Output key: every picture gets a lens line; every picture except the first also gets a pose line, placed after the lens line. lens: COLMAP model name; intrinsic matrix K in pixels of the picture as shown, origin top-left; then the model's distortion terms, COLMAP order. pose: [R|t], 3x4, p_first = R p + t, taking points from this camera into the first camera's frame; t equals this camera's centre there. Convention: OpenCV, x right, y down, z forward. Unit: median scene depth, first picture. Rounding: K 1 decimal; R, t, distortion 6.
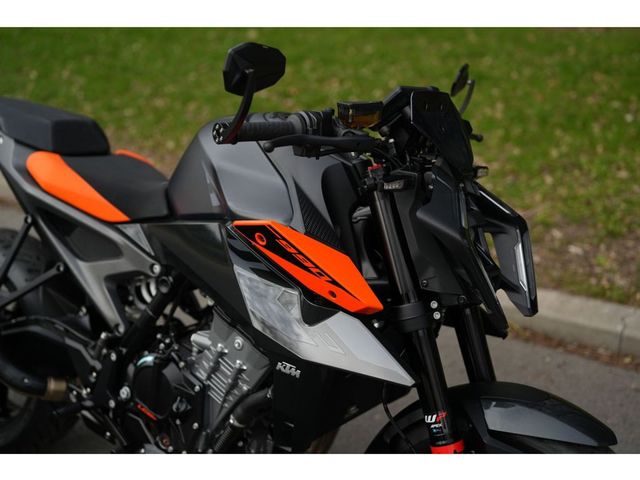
lens RADIAL K [[886.6, 0, 320.0], [0, 886.6, 240.0], [0, 0, 1]] dist [-0.105155, 1.047368]
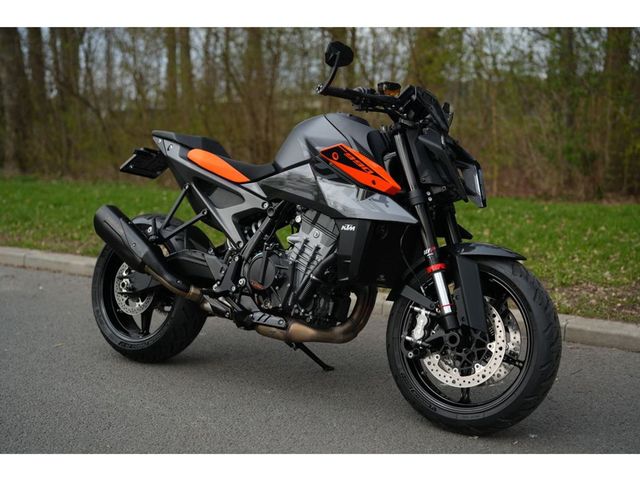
lens RADIAL K [[886.6, 0, 320.0], [0, 886.6, 240.0], [0, 0, 1]] dist [-0.105155, 1.047368]
pose [[0.999669, 0.022264, -0.012862, -0.062905], [-0.024859, 0.964661, -0.262319, 0.583957], [0.006567, 0.262552, 0.964896, -0.670506]]
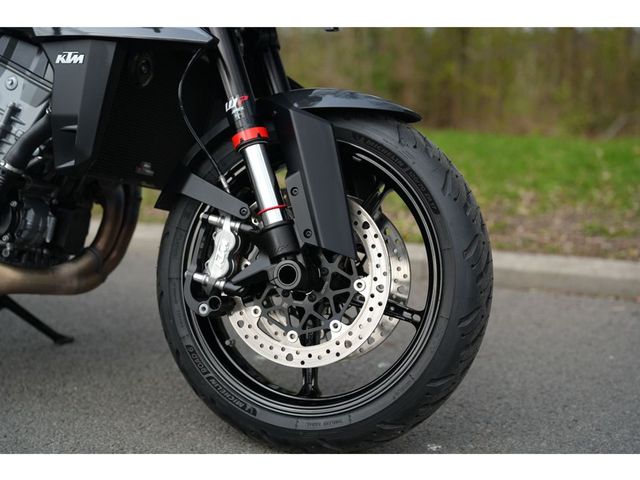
lens RADIAL K [[886.6, 0, 320.0], [0, 886.6, 240.0], [0, 0, 1]] dist [-0.105155, 1.047368]
pose [[0.975610, -0.005033, 0.219456, 0.011290], [0.052899, 0.975665, -0.212792, 0.476712], [-0.213044, 0.219211, 0.952134, 0.121706]]
